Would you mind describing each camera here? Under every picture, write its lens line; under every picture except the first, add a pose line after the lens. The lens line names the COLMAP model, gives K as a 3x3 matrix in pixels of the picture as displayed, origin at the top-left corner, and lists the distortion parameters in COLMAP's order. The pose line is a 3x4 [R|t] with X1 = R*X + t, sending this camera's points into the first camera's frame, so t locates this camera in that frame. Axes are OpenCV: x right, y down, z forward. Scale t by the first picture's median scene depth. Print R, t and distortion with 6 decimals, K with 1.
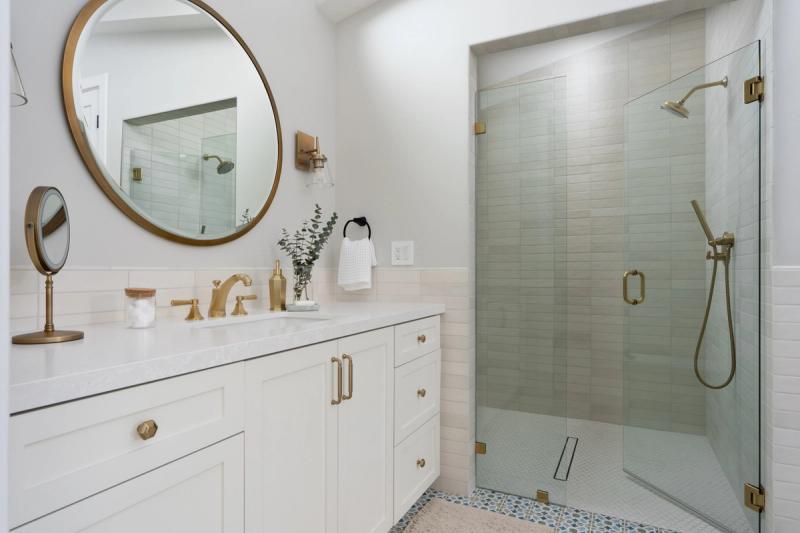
lens RADIAL K [[465.9, 0, 401.9], [0, 465.9, 263.6], [0, 0, 1]] dist [-0.036564, -0.000387]
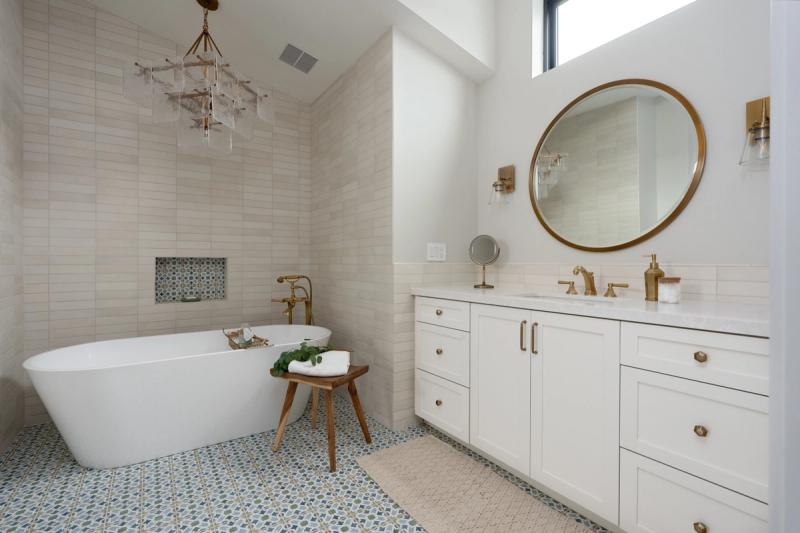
lens RADIAL K [[367.3, 0, 398.2], [0, 367.3, 252.4], [0, 0, 1]] dist [-0.000727, 0.000951]
pose [[-0.504224, -0.012520, -0.863482, 1.012062], [0.025482, 0.999244, -0.029368, -0.005114], [0.863197, -0.036811, -0.503524, 1.121998]]
